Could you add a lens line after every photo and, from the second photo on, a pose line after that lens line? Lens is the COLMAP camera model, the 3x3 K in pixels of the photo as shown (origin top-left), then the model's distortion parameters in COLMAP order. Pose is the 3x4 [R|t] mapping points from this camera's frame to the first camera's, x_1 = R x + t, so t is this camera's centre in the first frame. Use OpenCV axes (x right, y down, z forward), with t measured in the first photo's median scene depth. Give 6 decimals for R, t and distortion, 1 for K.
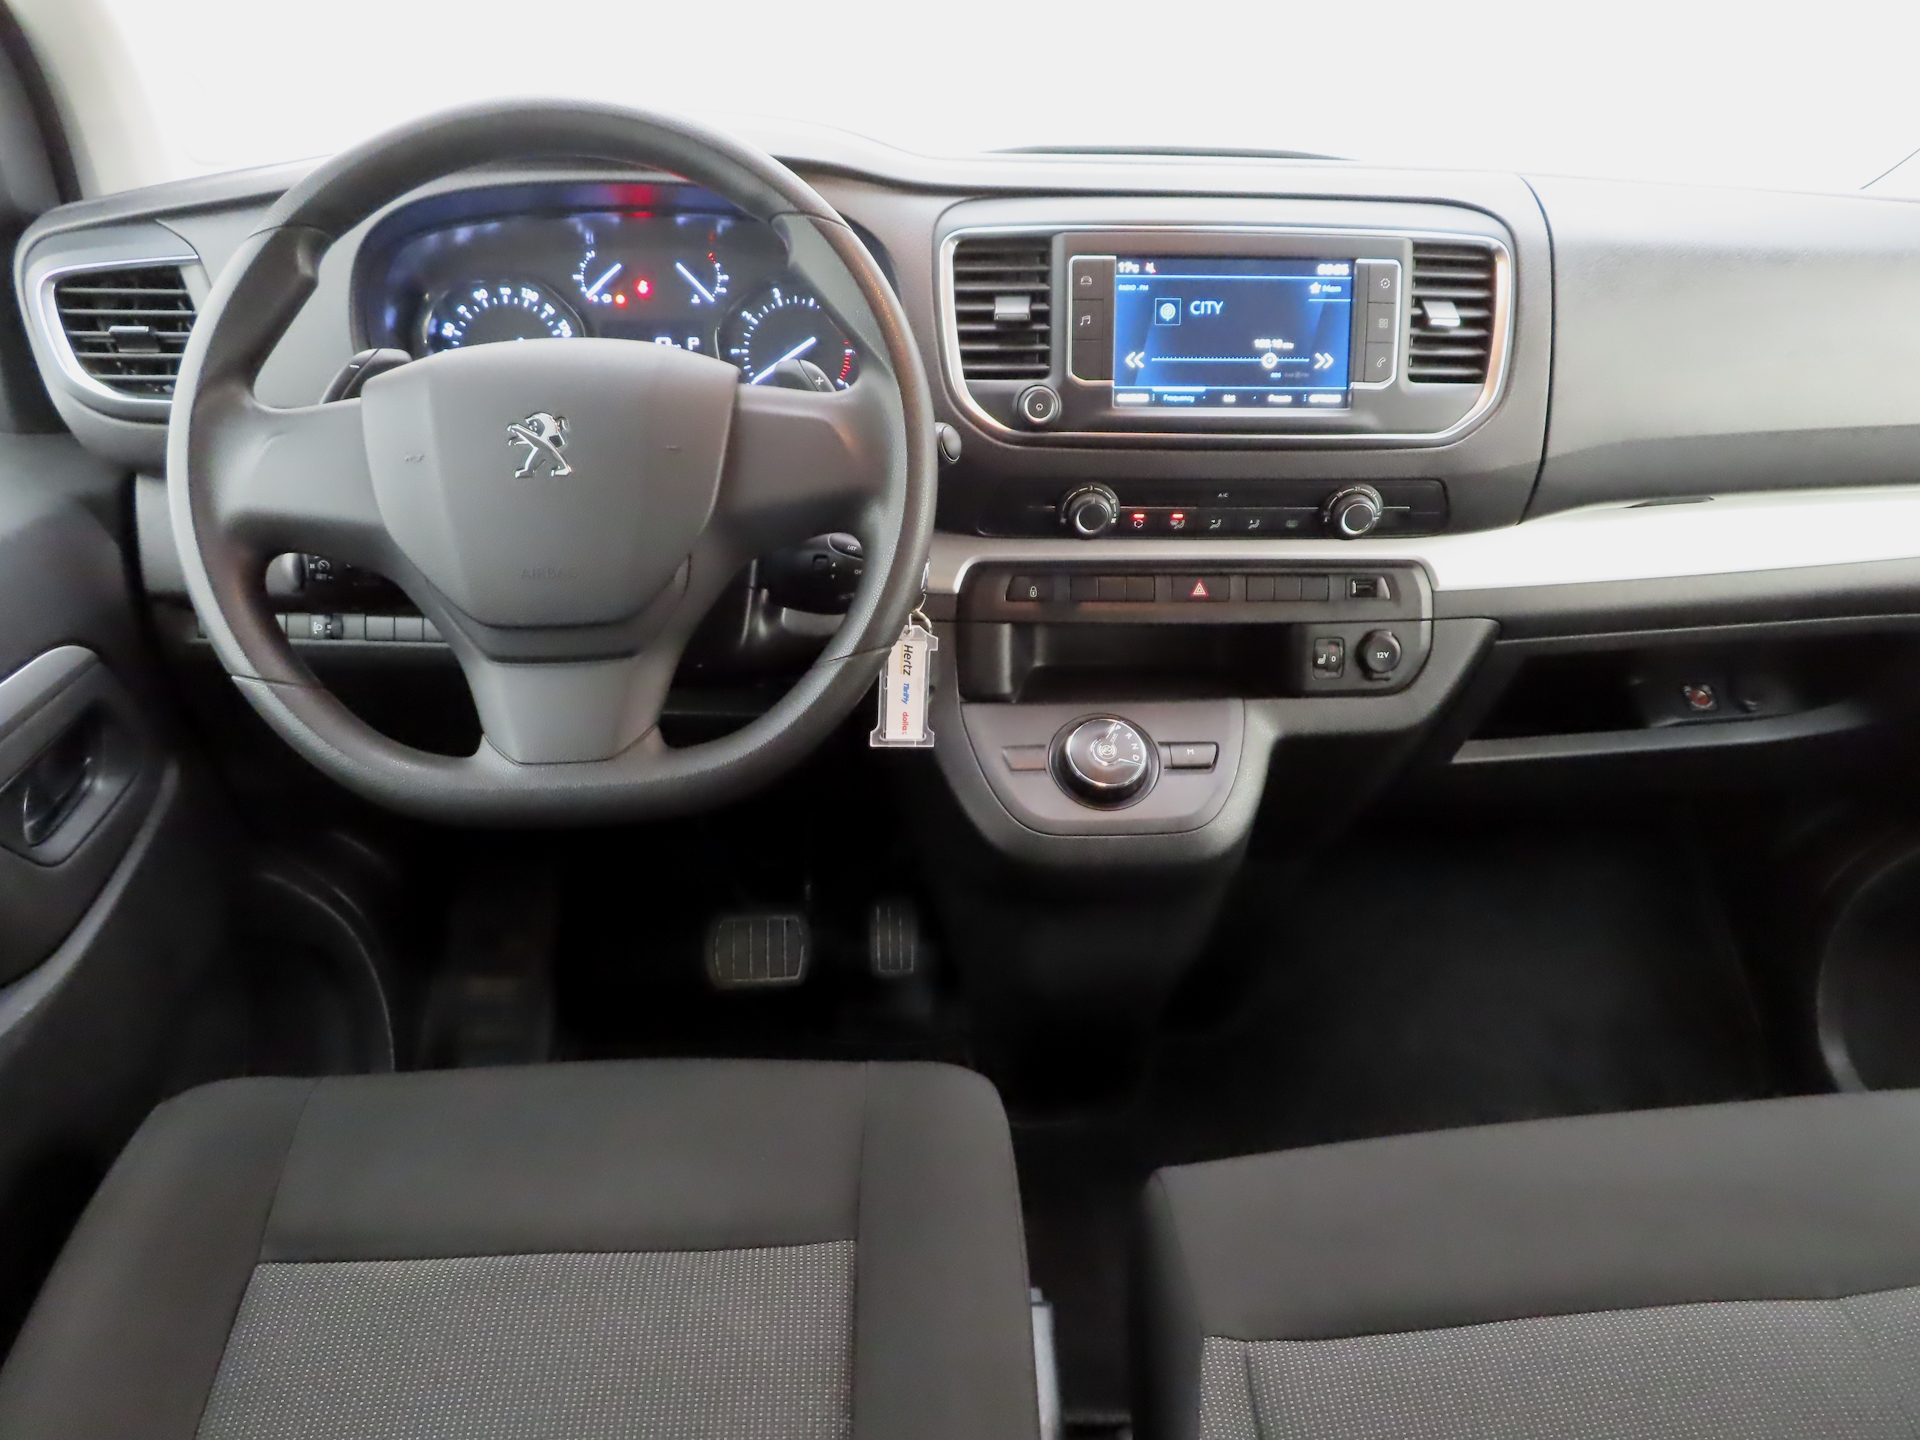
lens RADIAL K [[1363.4, 0, 960.0], [0, 1363.4, 720.0], [0, 0, 1]] dist [-0.007639, 0.004050]
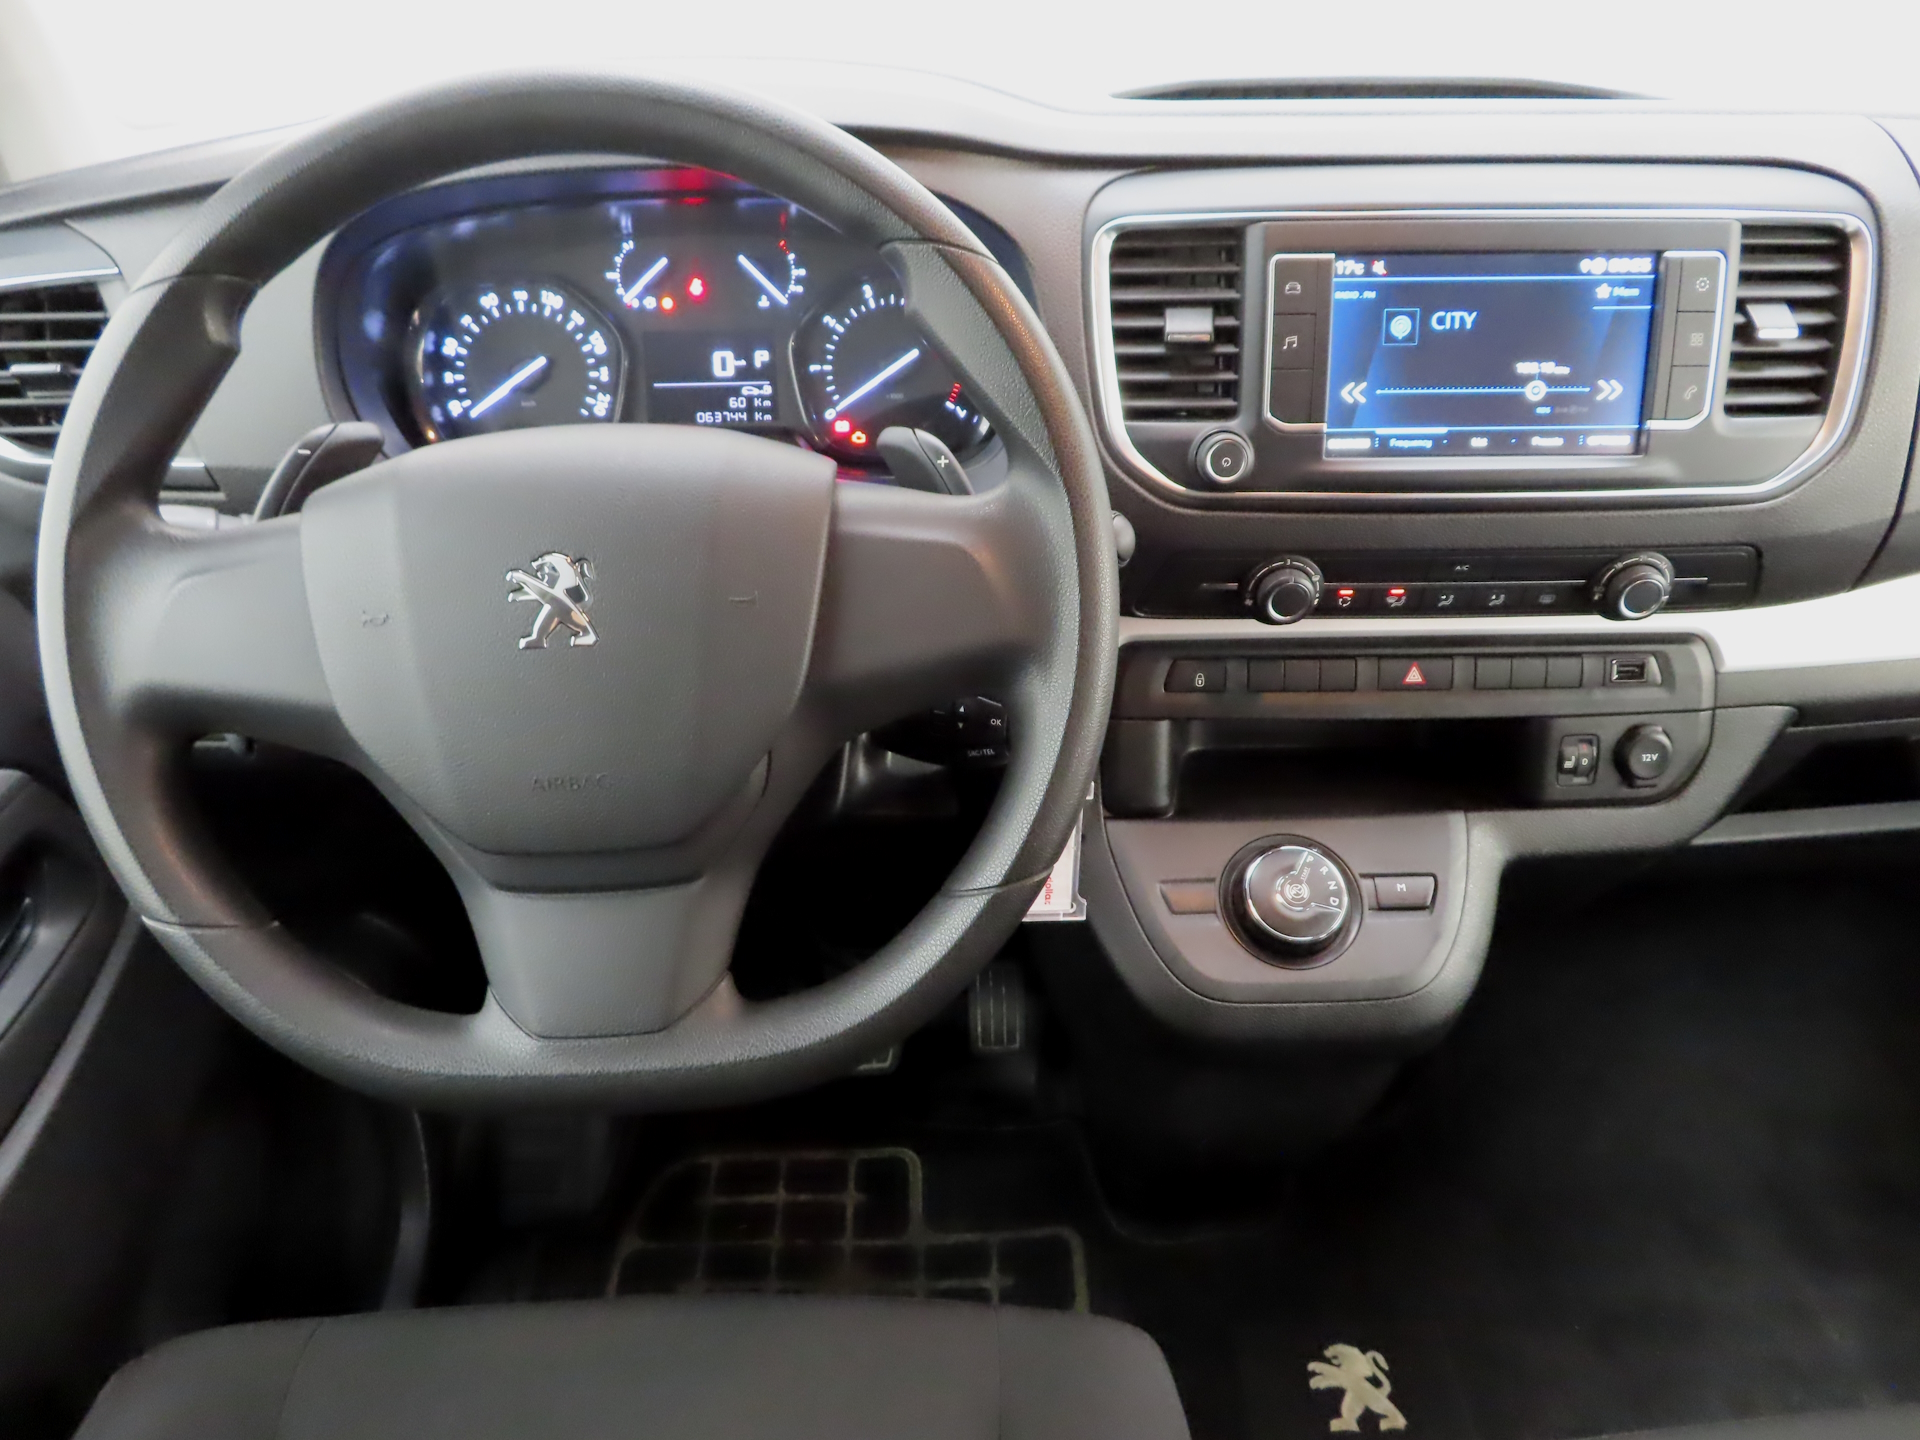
lens RADIAL K [[1363.4, 0, 960.0], [0, 1363.4, 720.0], [0, 0, 1]] dist [-0.007639, 0.004050]
pose [[0.999082, 0.000055, -0.042842, -0.052857], [0.003362, 0.996814, 0.079688, -0.142097], [0.042709, -0.079759, 0.995899, 0.229578]]
